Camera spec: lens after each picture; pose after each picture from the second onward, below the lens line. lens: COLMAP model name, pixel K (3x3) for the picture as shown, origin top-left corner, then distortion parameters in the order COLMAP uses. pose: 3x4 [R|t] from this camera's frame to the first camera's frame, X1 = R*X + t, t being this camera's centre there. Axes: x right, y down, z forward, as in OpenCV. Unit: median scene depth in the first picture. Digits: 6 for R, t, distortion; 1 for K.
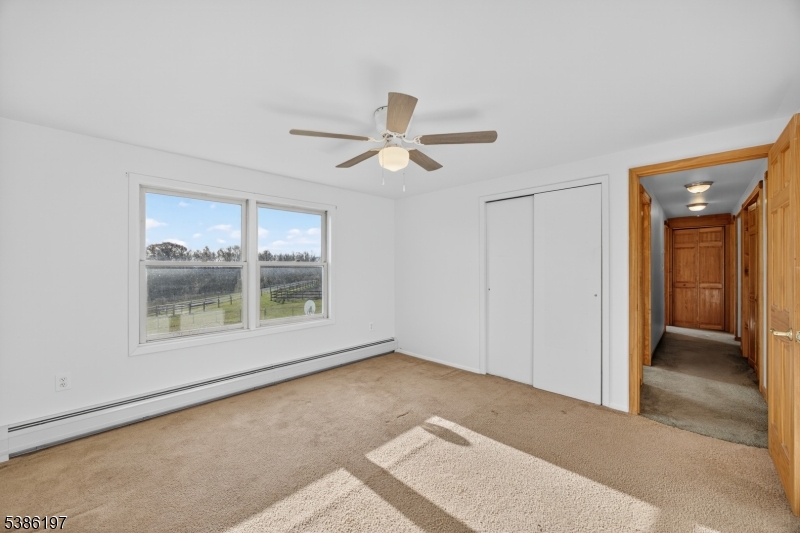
lens RADIAL K [[315.2, 0, 399.9], [0, 315.2, 263.6], [0, 0, 1]] dist [-0.027055, 0.009799]
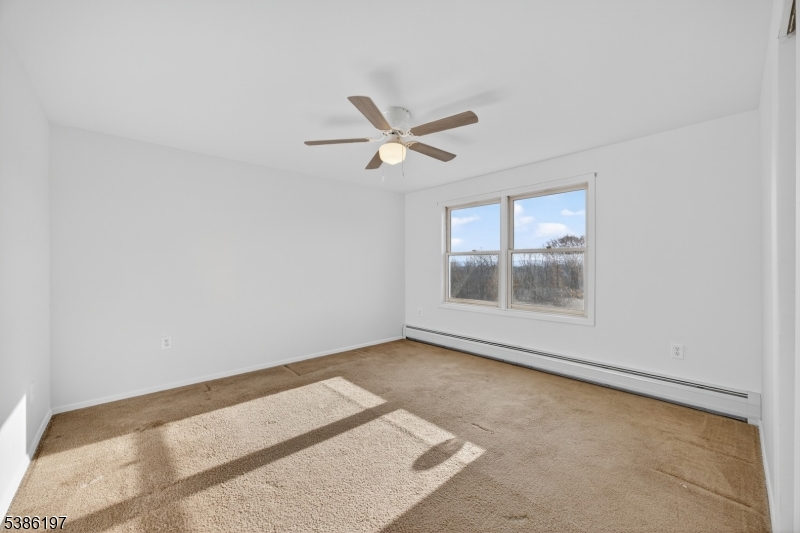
lens RADIAL K [[315.2, 0, 399.9], [0, 315.2, 263.6], [0, 0, 1]] dist [-0.027055, 0.009799]
pose [[-0.079550, -0.004049, -0.996823, 0.844450], [0.012019, 0.999915, -0.005020, 0.054046], [0.996758, -0.012380, -0.079495, 0.856753]]
